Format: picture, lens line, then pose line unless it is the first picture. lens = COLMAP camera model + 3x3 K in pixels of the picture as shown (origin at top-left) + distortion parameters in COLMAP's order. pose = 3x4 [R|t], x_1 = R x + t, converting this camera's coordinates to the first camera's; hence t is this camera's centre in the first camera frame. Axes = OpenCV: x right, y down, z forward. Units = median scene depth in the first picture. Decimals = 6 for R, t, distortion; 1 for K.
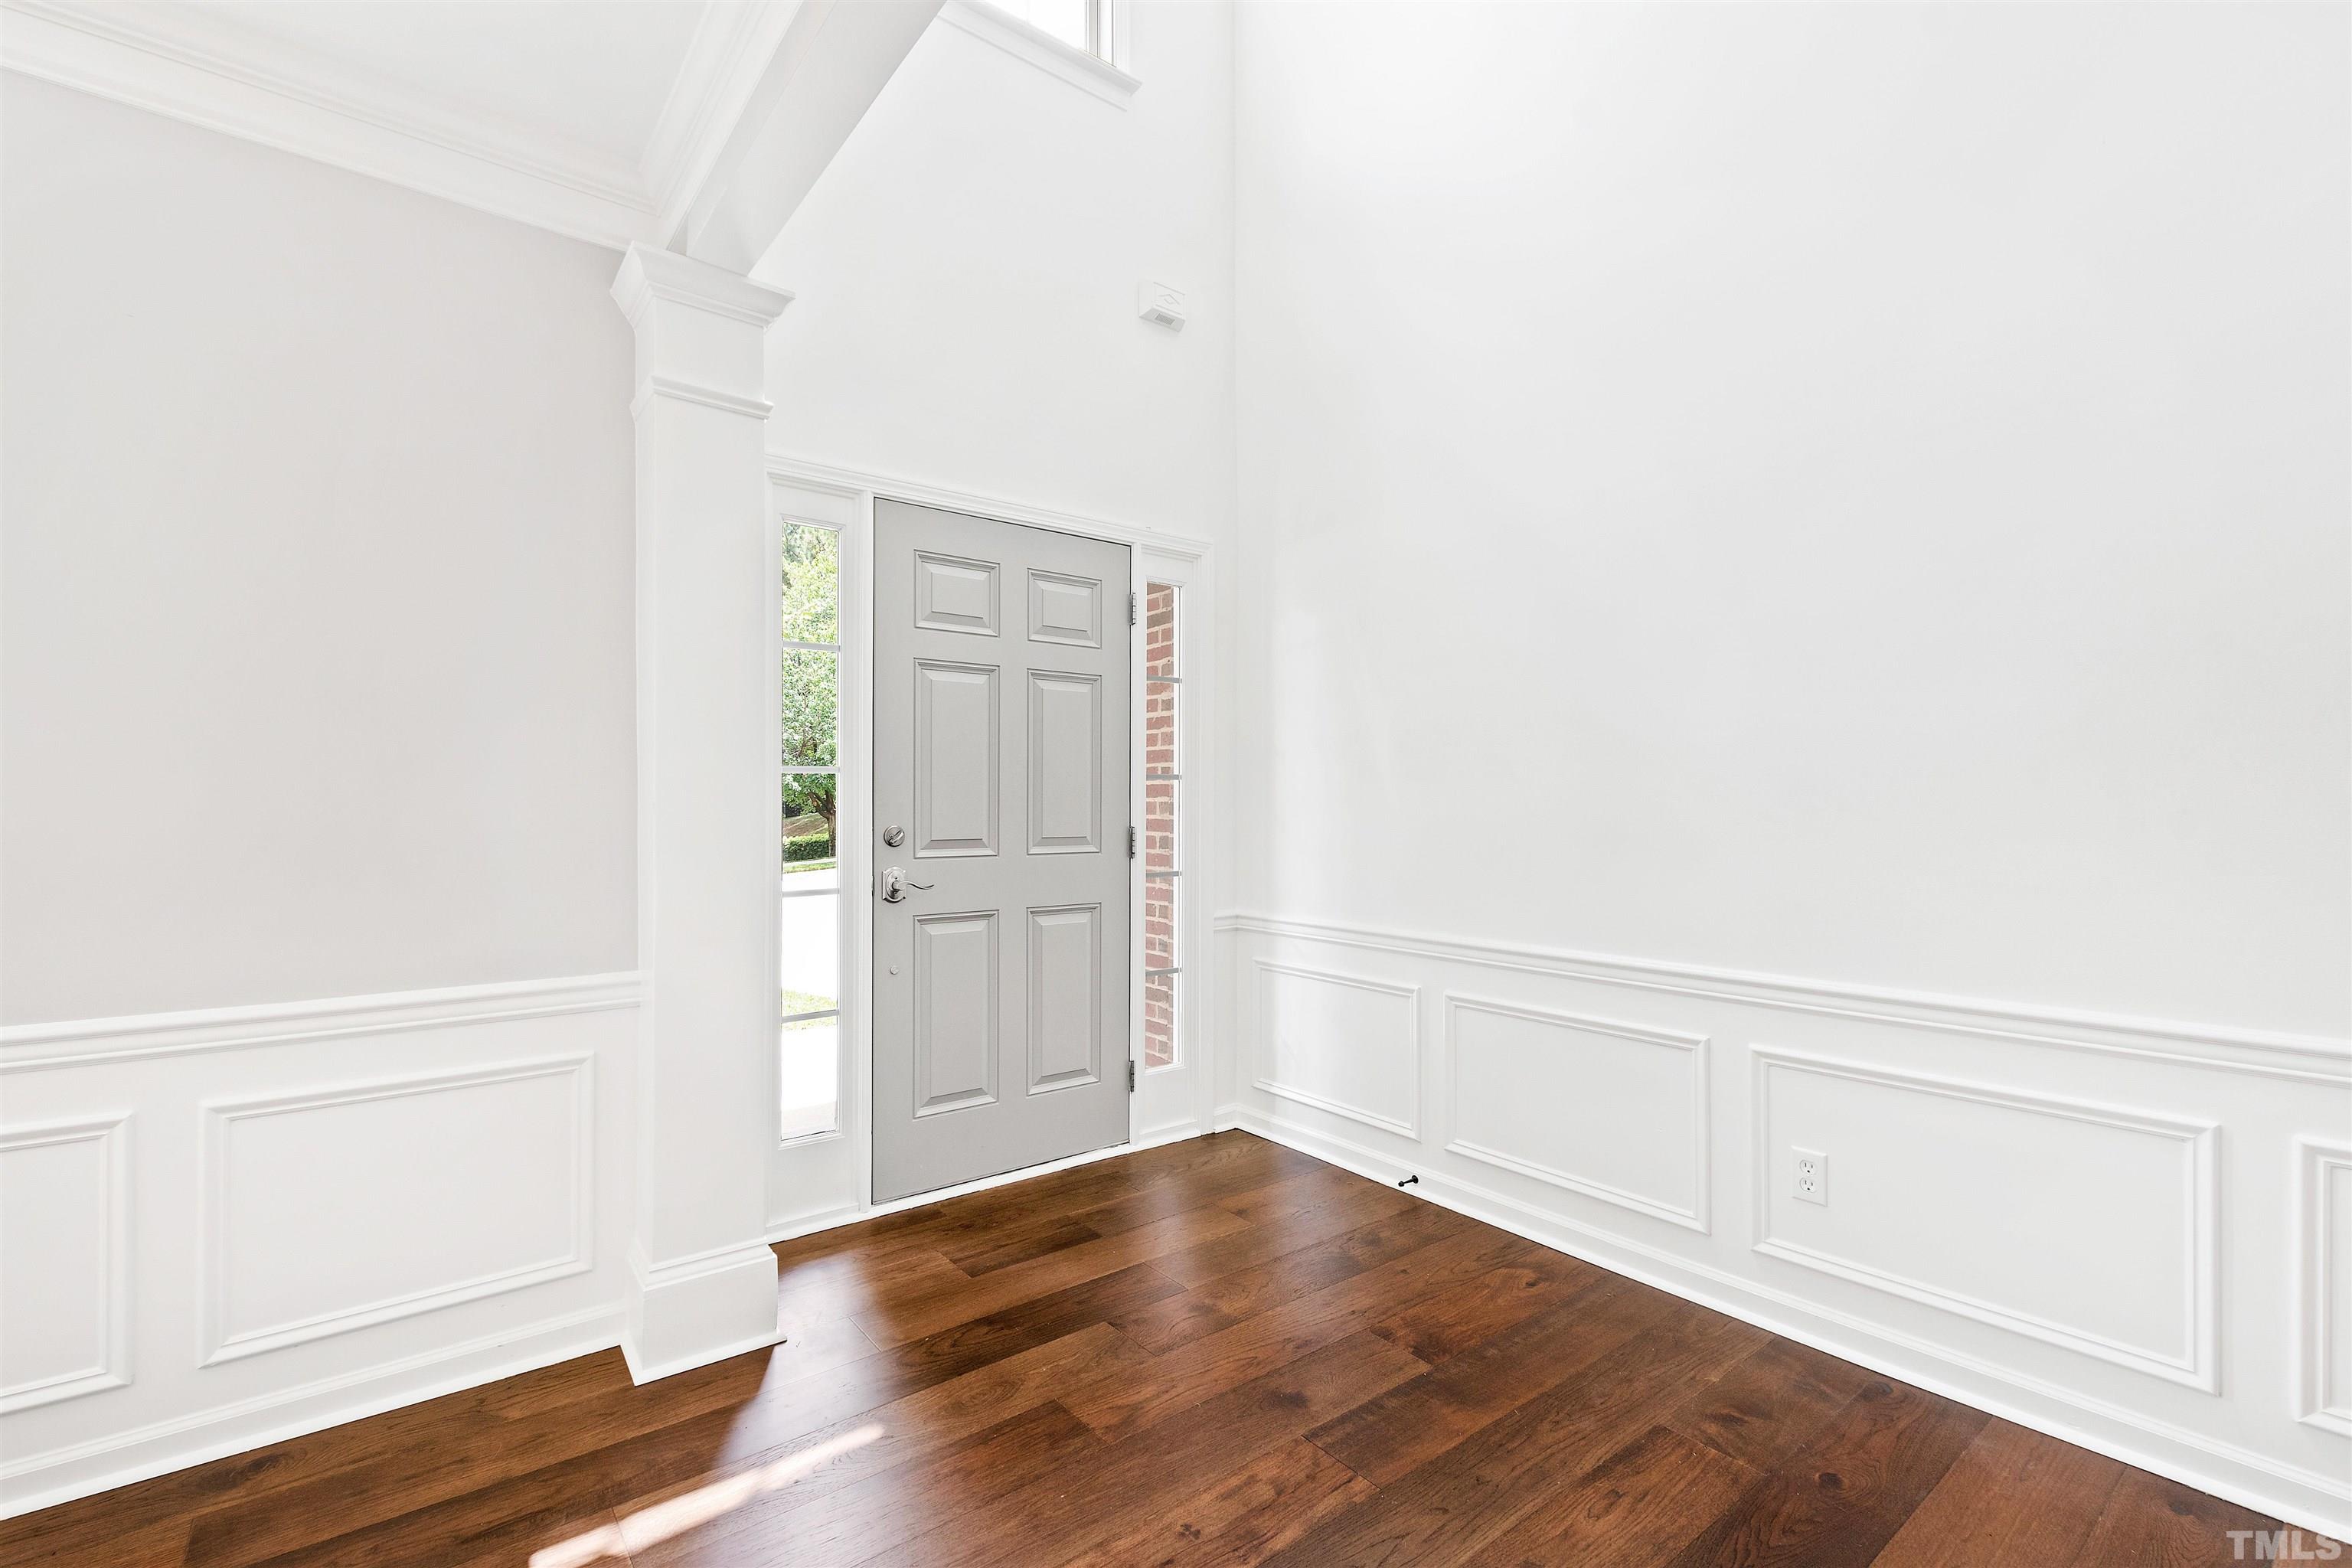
lens RADIAL K [[1018.7, 0, 1152.2], [0, 1018.7, 800.2], [0, 0, 1]] dist [0.007745, -0.003838]
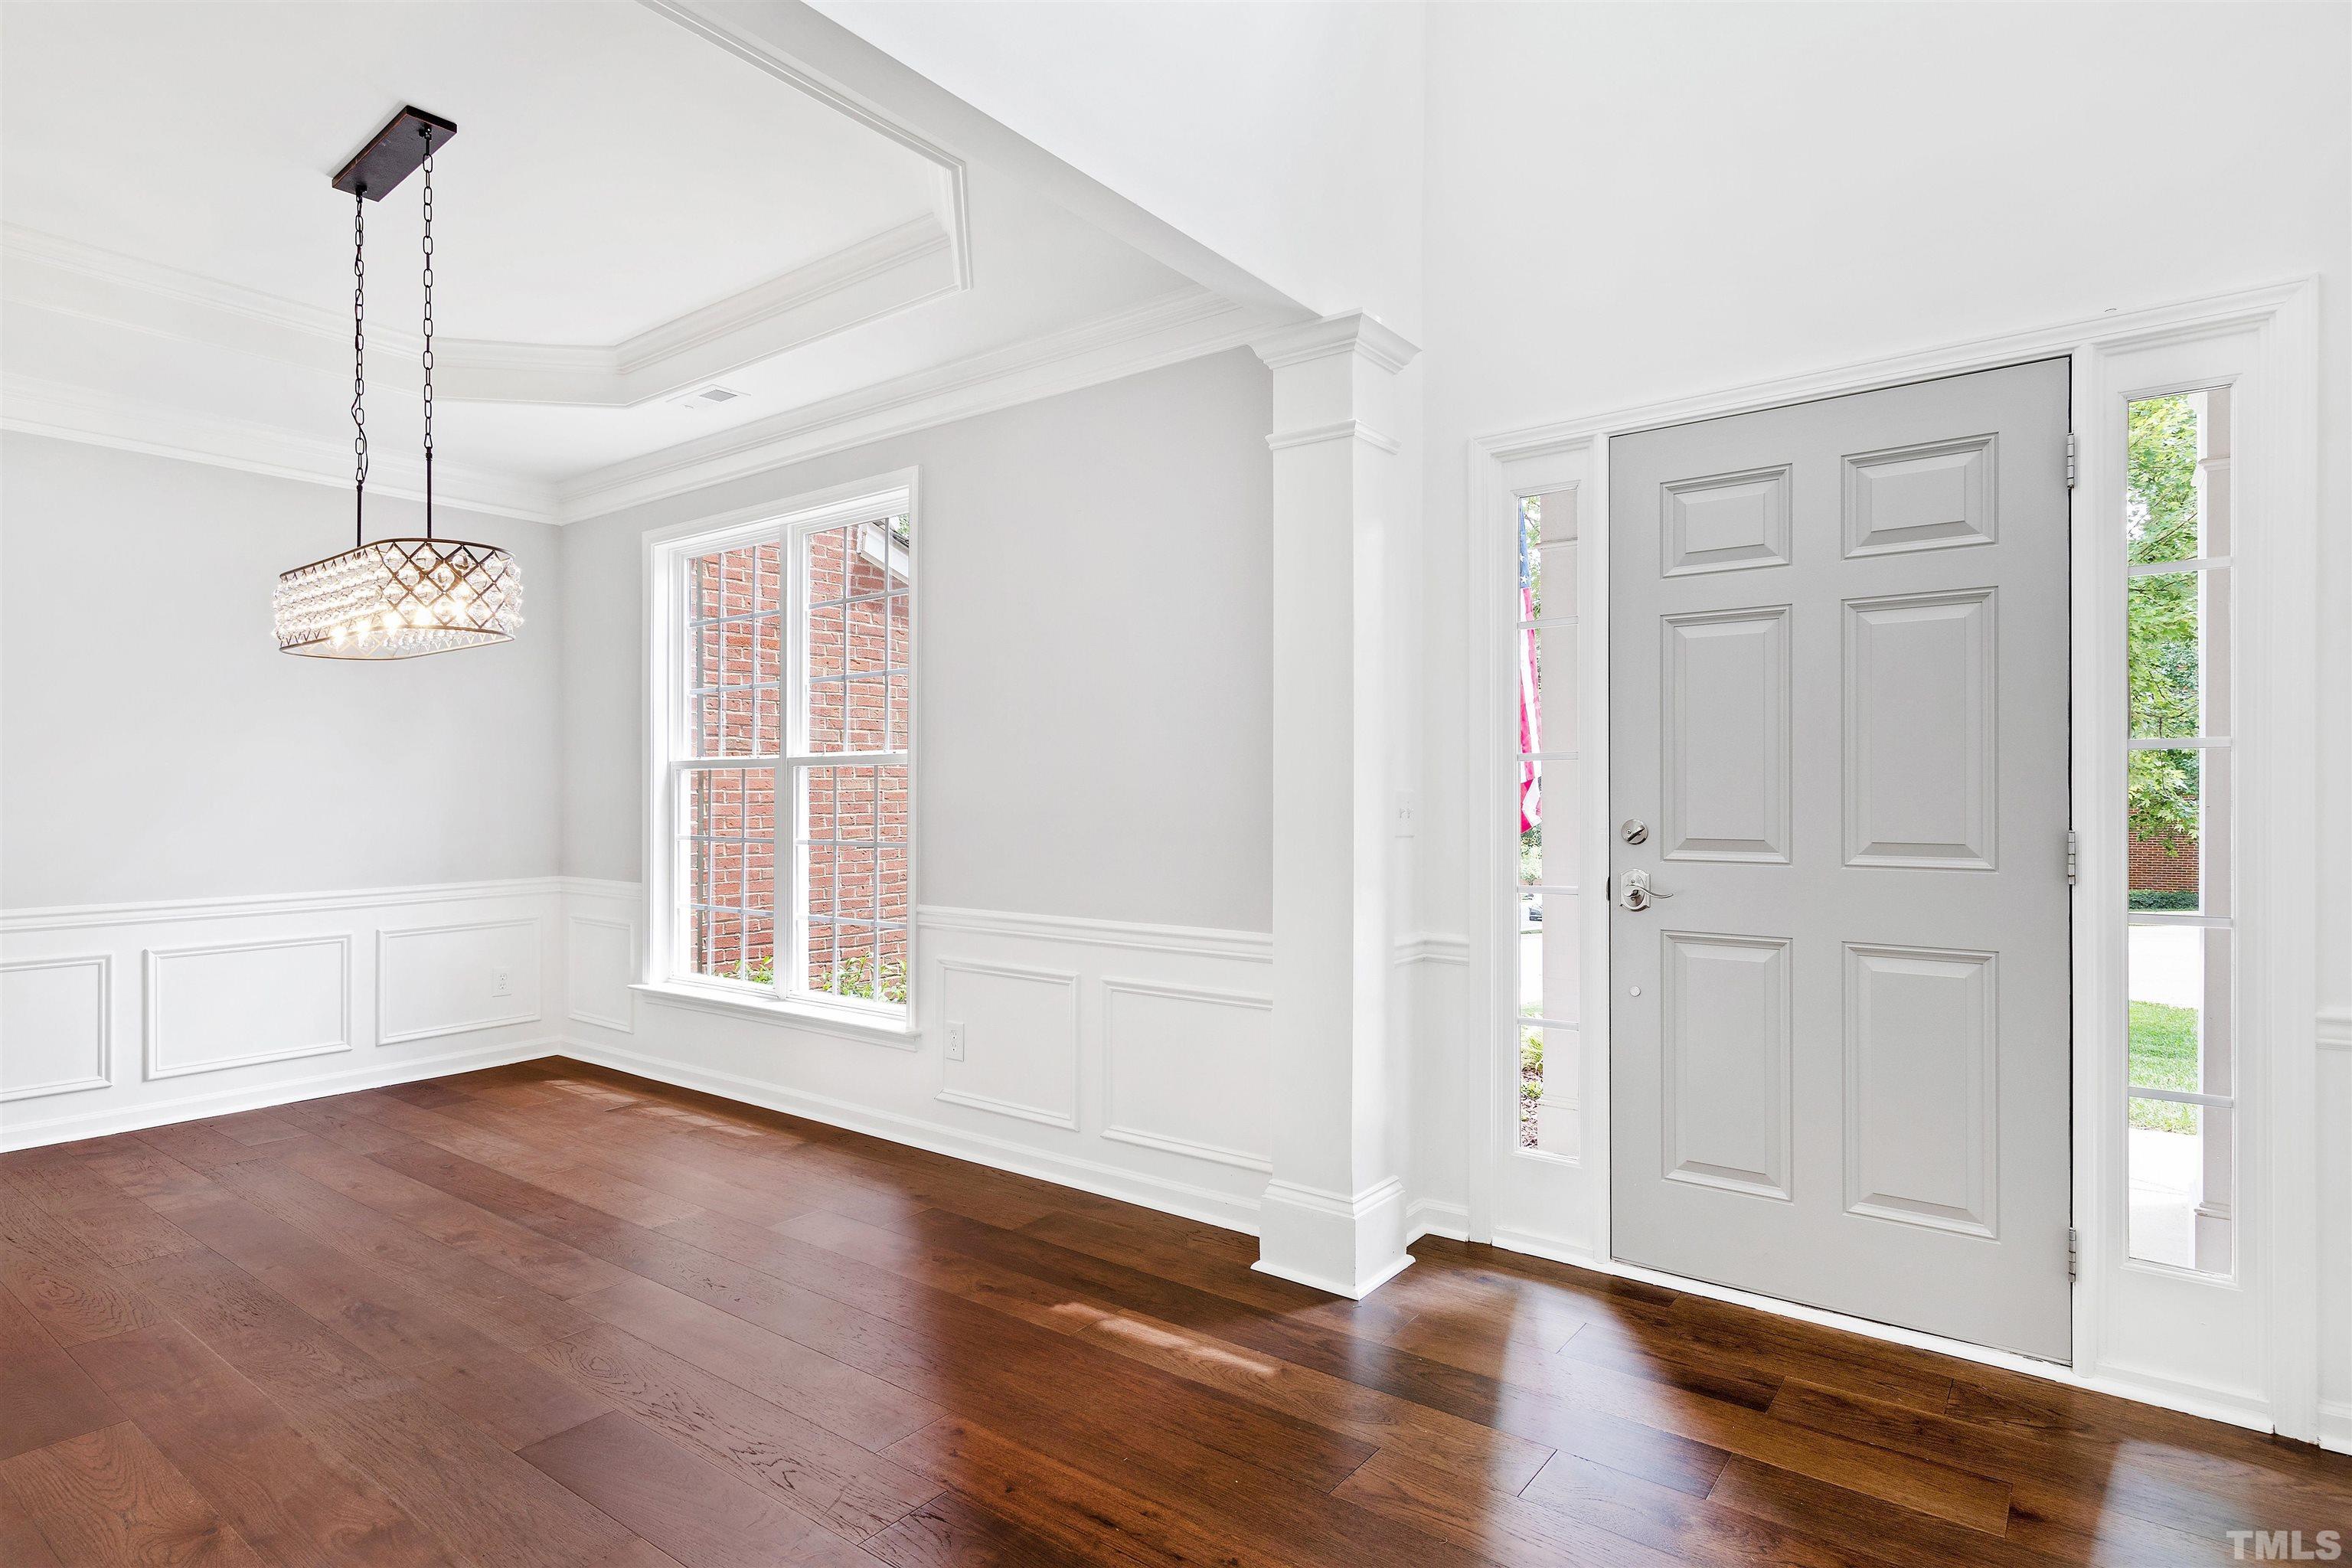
lens RADIAL K [[1225.2, 0, 1165.1], [0, 1225.2, 793.1], [0, 0, 1]] dist [0.002382, -0.002182]
pose [[0.255989, -0.003177, -0.966675, 0.609260], [0.004638, 0.999987, -0.002058, 0.003087], [0.966669, -0.003957, 0.256000, 0.359153]]
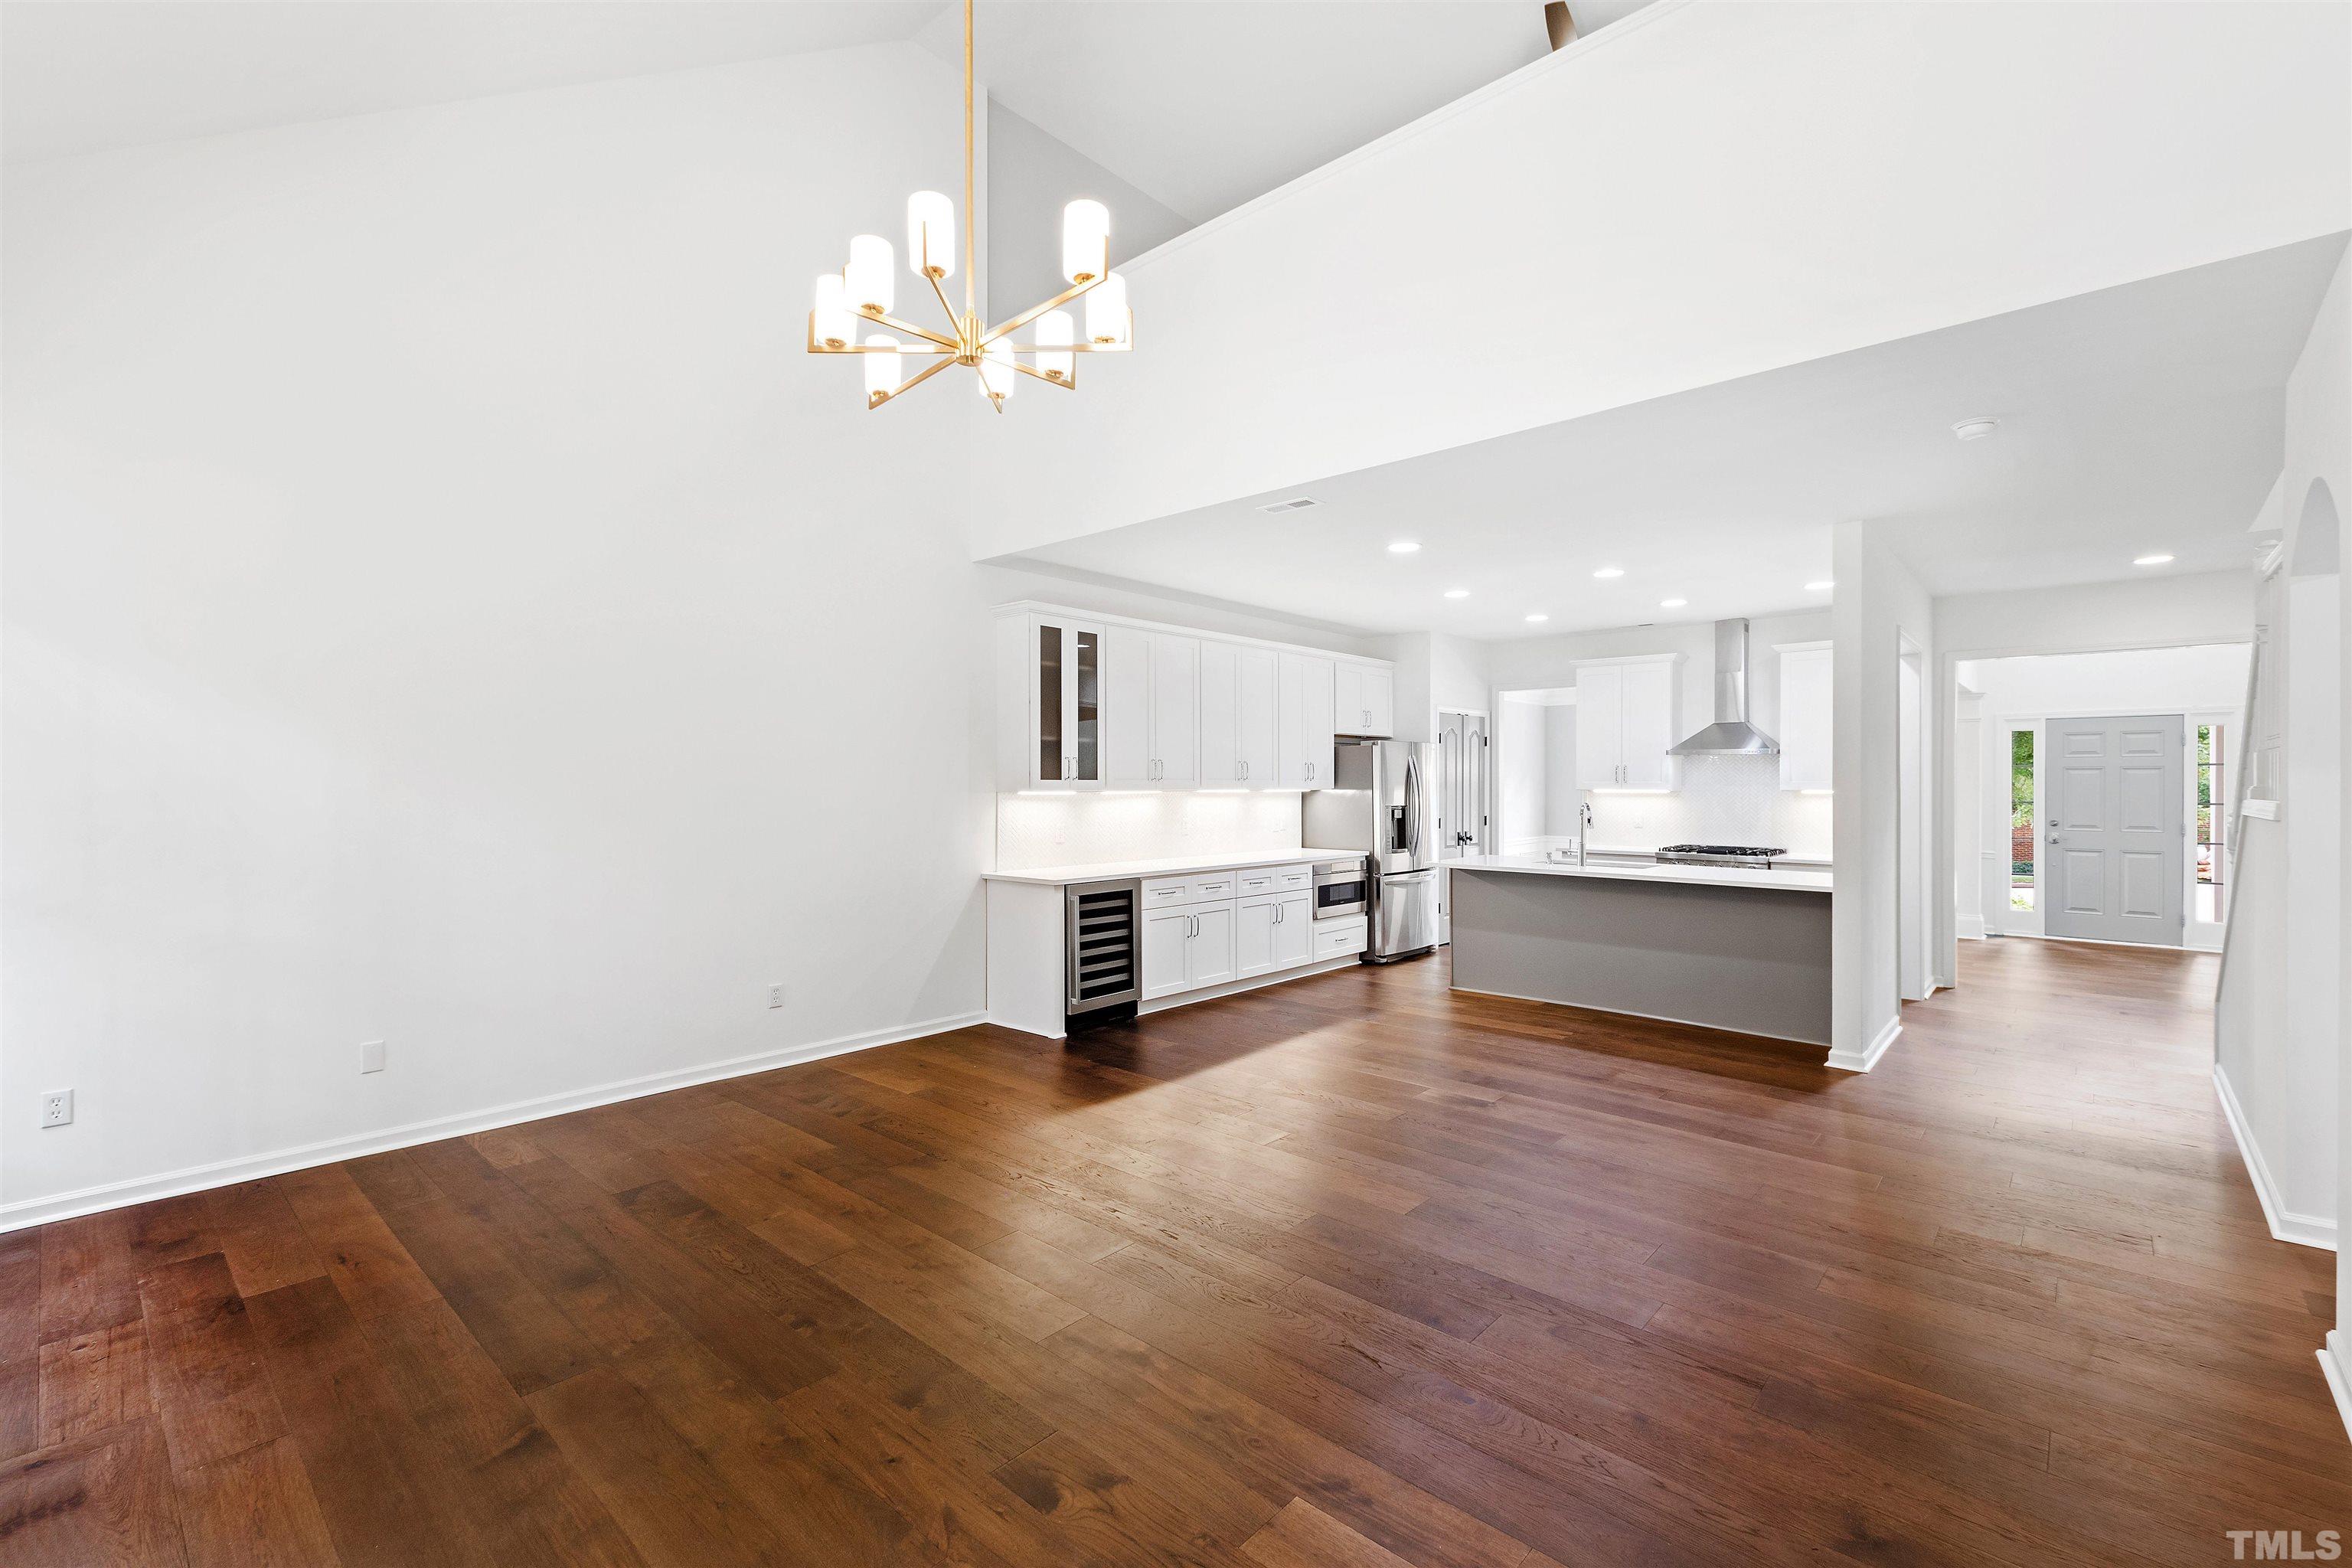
lens RADIAL K [[1018.7, 0, 1144.9], [0, 1018.7, 787.3], [0, 0, 1]] dist [0.007745, -0.003838]
pose [[0.161117, -0.000993, -0.986935, 2.552523], [0.003208, 0.999995, -0.000482, -0.085822], [0.986930, -0.003088, 0.161120, -2.396215]]
